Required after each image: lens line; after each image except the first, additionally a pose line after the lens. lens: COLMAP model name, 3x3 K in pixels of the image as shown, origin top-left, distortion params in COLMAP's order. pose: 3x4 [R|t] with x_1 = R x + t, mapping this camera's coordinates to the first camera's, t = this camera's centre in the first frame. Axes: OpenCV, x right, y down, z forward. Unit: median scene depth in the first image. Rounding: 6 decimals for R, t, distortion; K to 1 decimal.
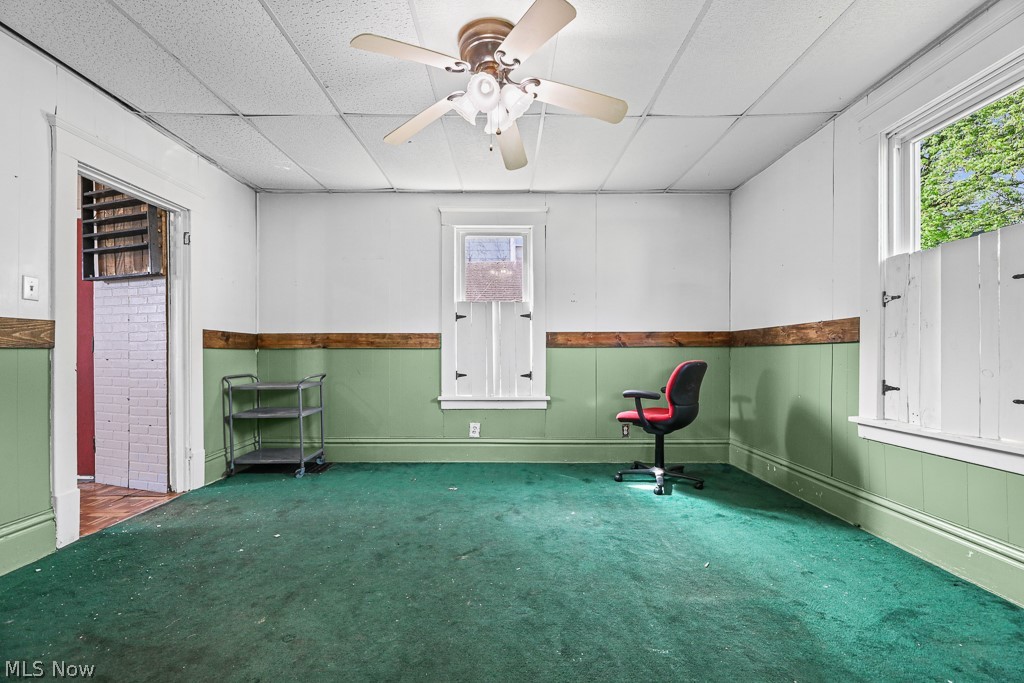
lens RADIAL K [[422.7, 0, 513.5], [0, 422.7, 360.1], [0, 0, 1]] dist [-0.004229, 0.000434]
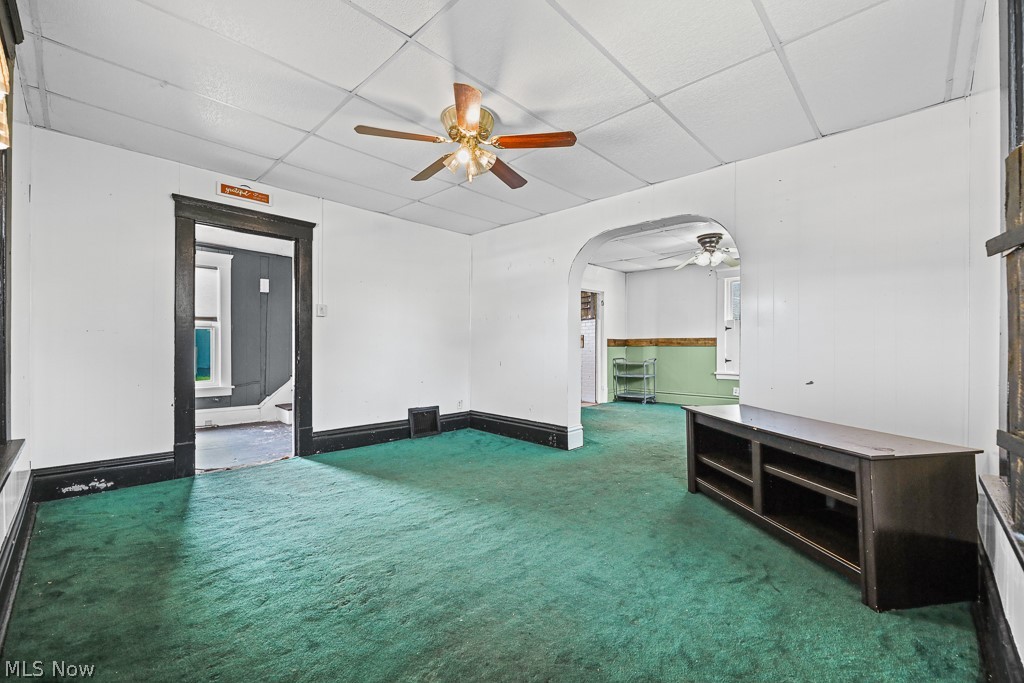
lens RADIAL K [[422.7, 0, 507.2], [0, 422.7, 348.6], [0, 0, 1]] dist [-0.004229, 0.000434]
pose [[0.709126, 0.002550, -0.705077, 0.536772], [-0.008781, 0.999948, -0.005215, 0.001889], [0.705027, 0.009889, 0.709111, -1.062253]]
